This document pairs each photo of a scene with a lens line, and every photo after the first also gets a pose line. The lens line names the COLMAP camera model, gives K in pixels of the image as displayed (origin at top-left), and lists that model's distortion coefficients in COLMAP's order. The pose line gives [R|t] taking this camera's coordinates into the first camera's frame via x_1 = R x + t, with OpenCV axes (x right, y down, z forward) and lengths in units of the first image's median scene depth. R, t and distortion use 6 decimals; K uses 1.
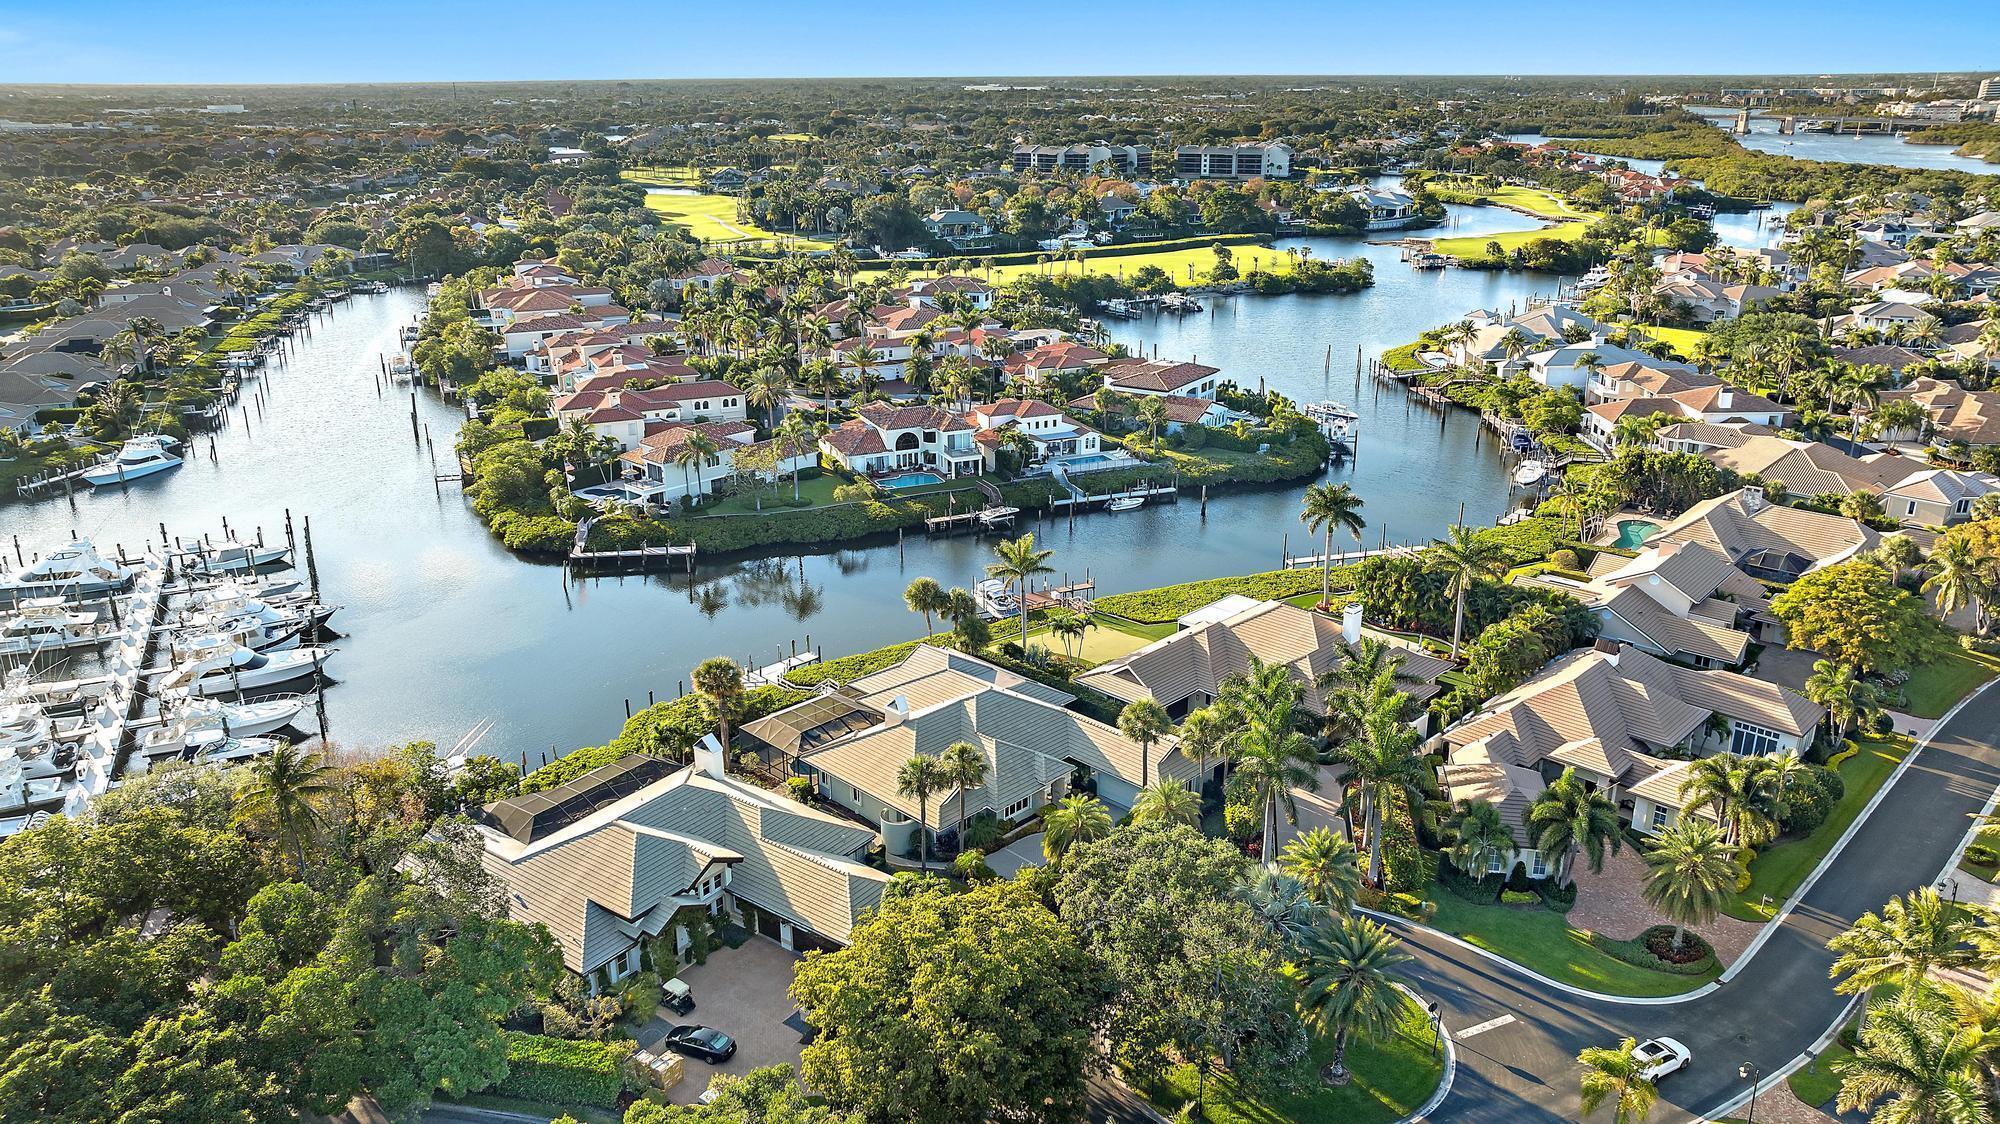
lens RADIAL K [[1416.7, 0, 994.8], [0, 1416.7, 553.9], [0, 0, 1]] dist [-0.053124, 0.054516]
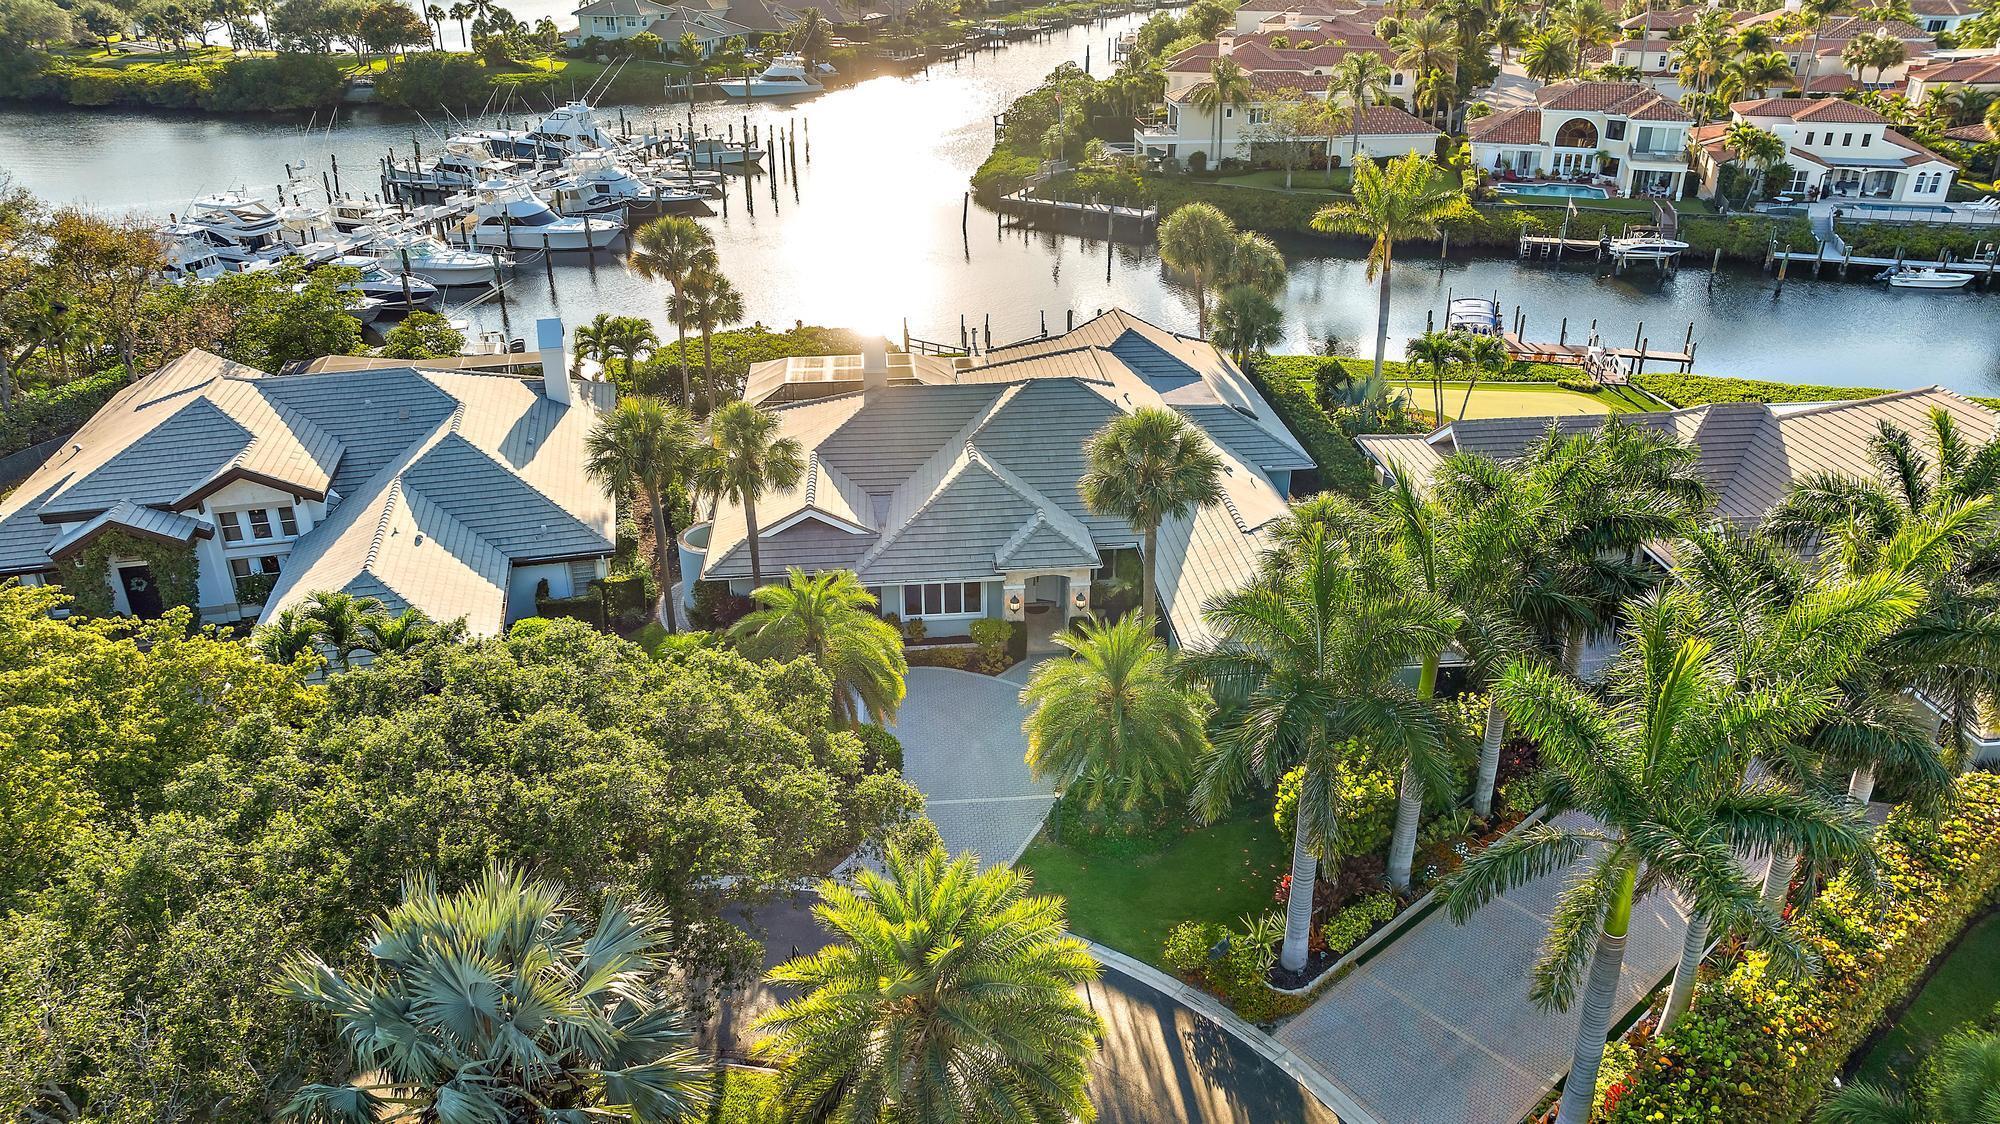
lens RADIAL K [[1416.7, 0, 994.8], [0, 1416.7, 553.9], [0, 0, 1]] dist [-0.053124, 0.054516]
pose [[0.758973, 0.275148, -0.590130, 0.160883], [-0.206091, 0.961245, 0.183125, 0.039623], [0.617646, -0.017367, 0.786265, 0.345594]]
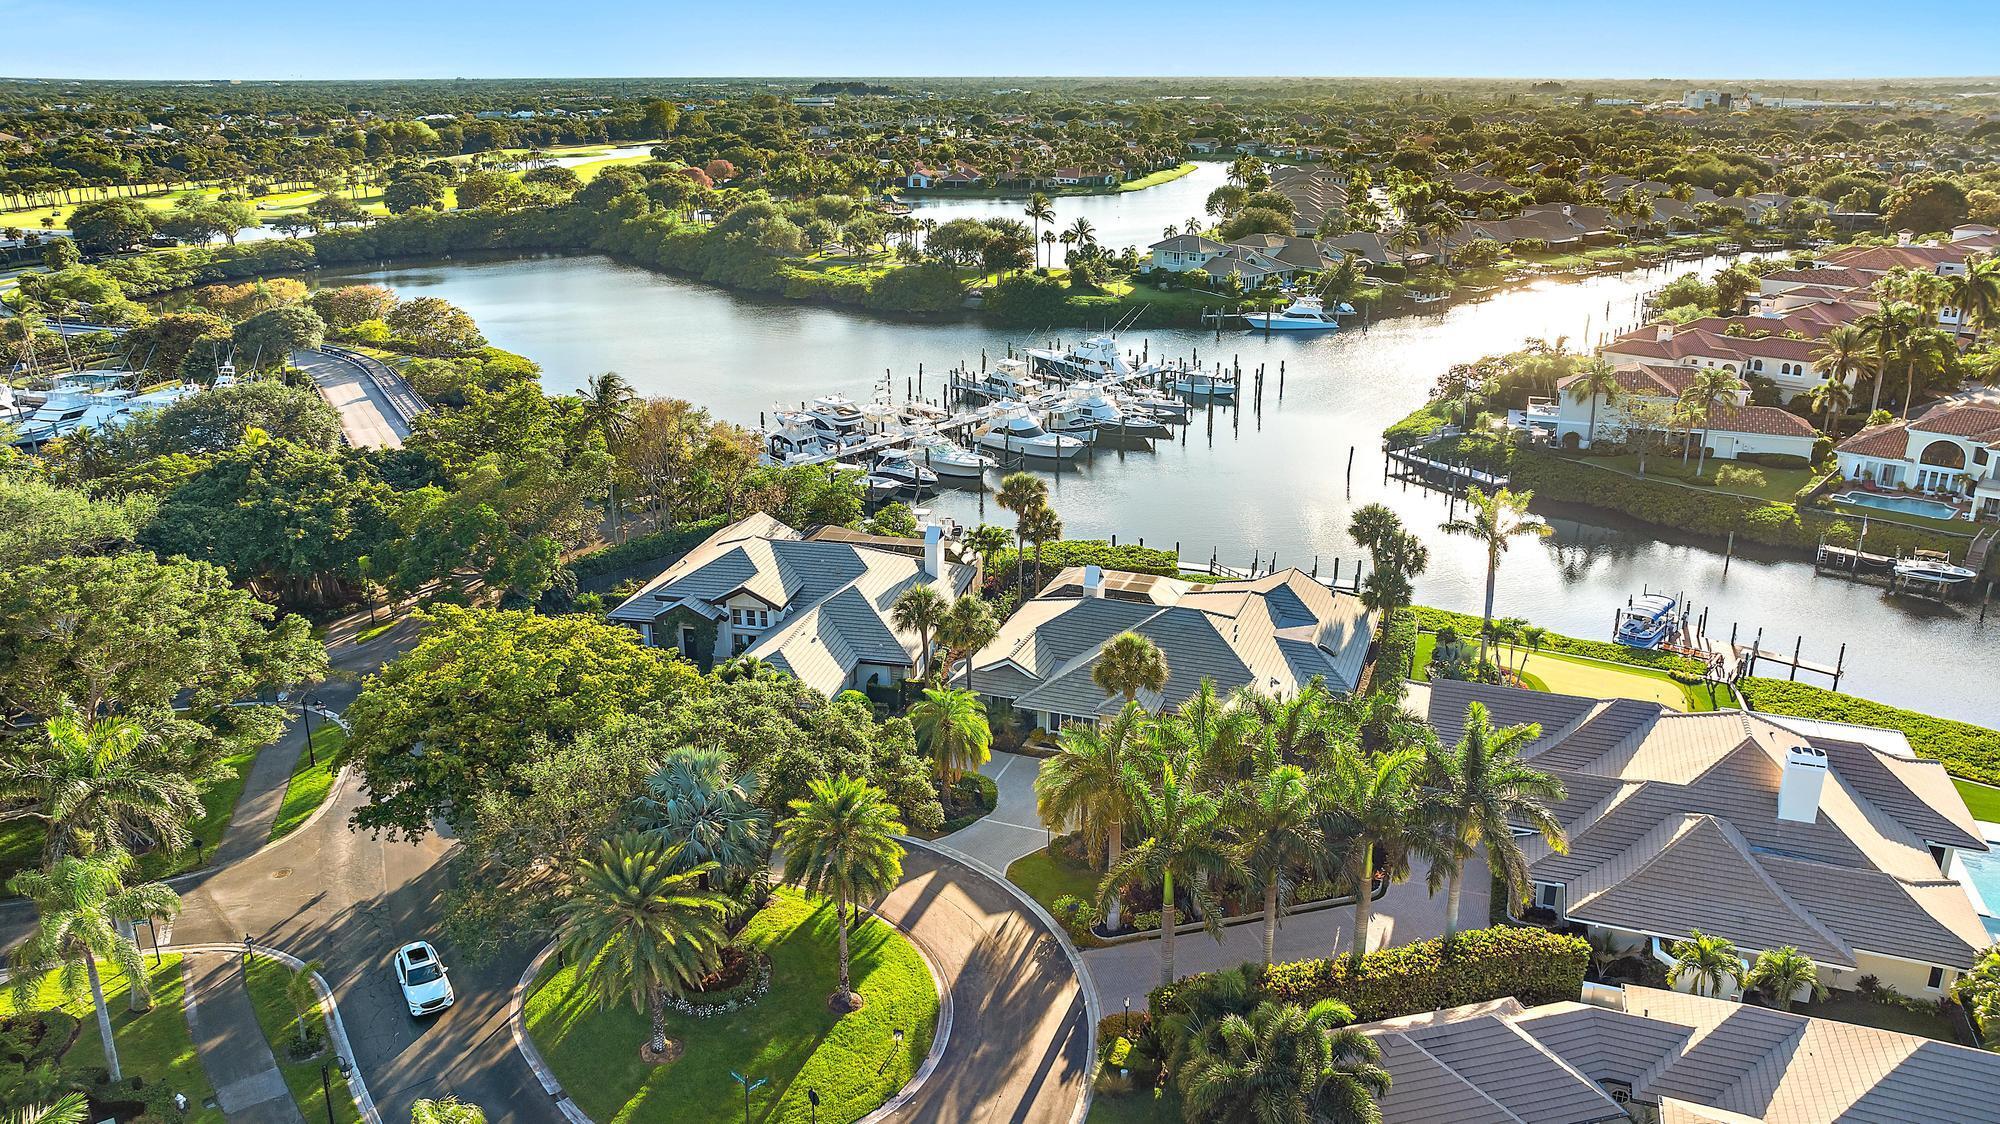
lens RADIAL K [[1416.7, 0, 994.8], [0, 1416.7, 553.9], [0, 0, 1]] dist [-0.053124, 0.054516]
pose [[0.403694, 0.293307, -0.866604, 0.345968], [-0.296044, 0.938136, 0.179610, -0.020786], [0.865673, 0.184045, 0.465552, 0.307778]]
